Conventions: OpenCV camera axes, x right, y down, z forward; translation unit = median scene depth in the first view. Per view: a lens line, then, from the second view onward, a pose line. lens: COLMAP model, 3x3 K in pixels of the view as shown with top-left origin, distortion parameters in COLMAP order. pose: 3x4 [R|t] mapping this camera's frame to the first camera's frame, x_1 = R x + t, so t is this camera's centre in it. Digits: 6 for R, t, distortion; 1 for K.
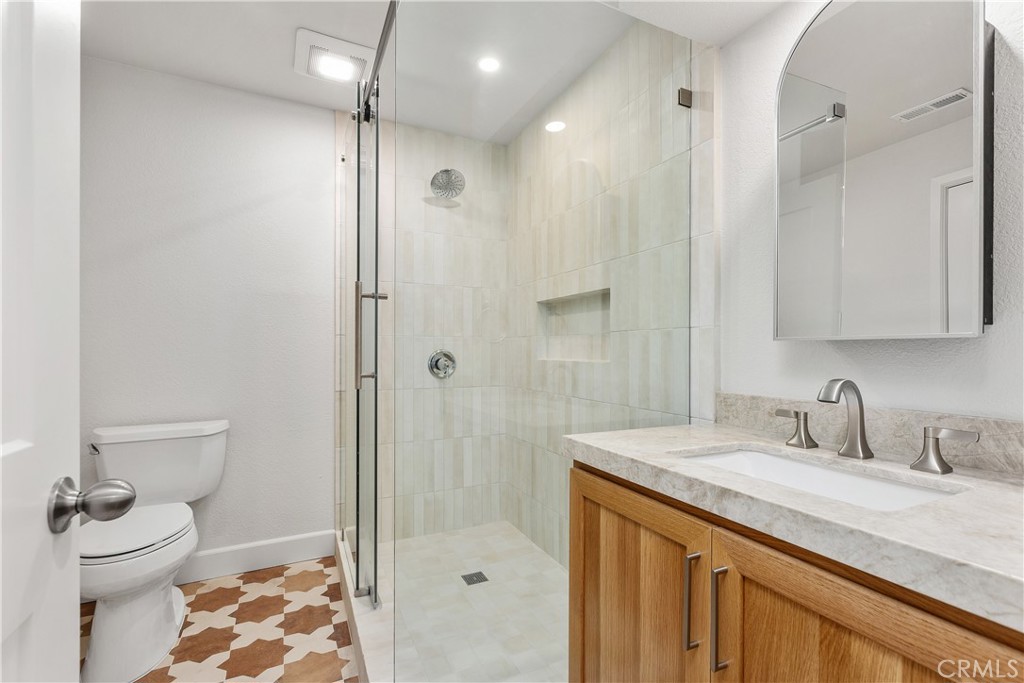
lens RADIAL K [[458.4, 0, 508.6], [0, 458.4, 347.1], [0, 0, 1]] dist [0.003746, -0.001199]
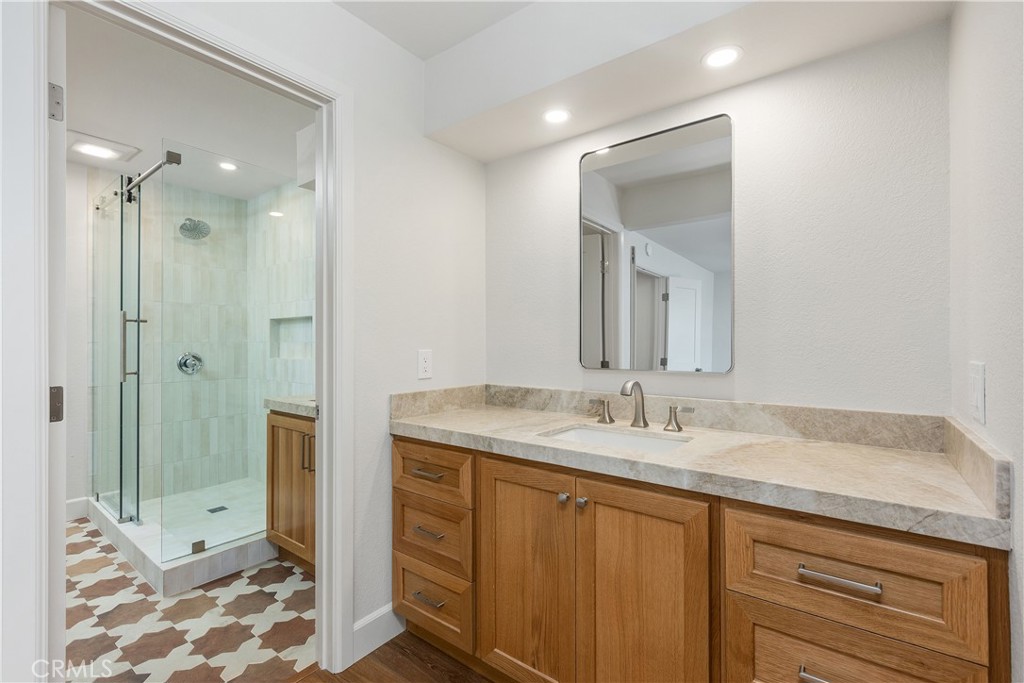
lens RADIAL K [[458.4, 0, 518.3], [0, 458.4, 337.2], [0, 0, 1]] dist [0.003746, -0.001199]
pose [[0.885799, -0.000559, 0.464069, 0.087585], [0.002406, 0.999991, -0.003388, -0.035249], [-0.464063, 0.004117, 0.885793, -0.681910]]
